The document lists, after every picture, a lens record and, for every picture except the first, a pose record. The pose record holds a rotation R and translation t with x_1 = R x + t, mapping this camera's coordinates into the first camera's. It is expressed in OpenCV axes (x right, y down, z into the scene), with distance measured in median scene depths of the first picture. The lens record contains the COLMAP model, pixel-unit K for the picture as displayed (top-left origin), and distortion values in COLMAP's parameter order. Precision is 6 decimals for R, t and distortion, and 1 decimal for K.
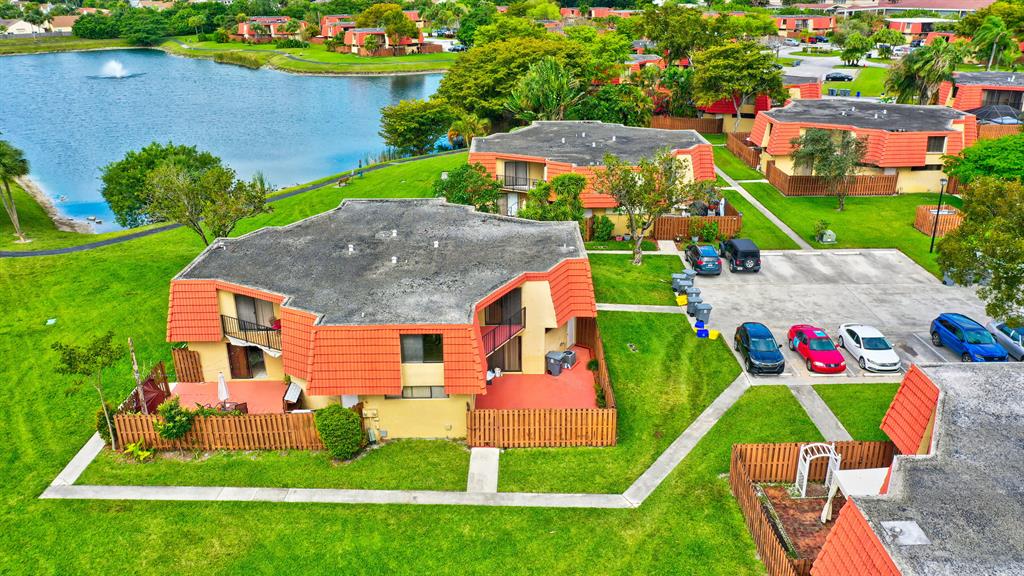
lens RADIAL K [[804.9, 0, 510.2], [0, 804.9, 286.4], [0, 0, 1]] dist [-0.008064, 0.005794]
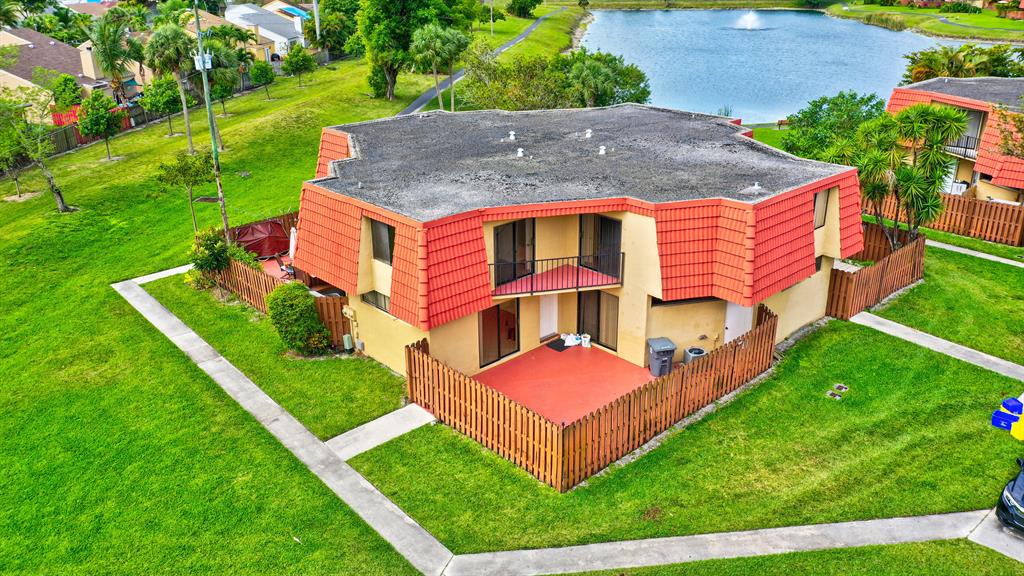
lens RADIAL K [[804.9, 0, 507.8], [0, 804.9, 292.8], [0, 0, 1]] dist [-0.008064, 0.005794]
pose [[0.676681, 0.279310, -0.681241, 0.463820], [-0.260540, 0.956223, 0.133258, -0.006157], [0.688638, 0.087317, 0.719829, 0.549641]]
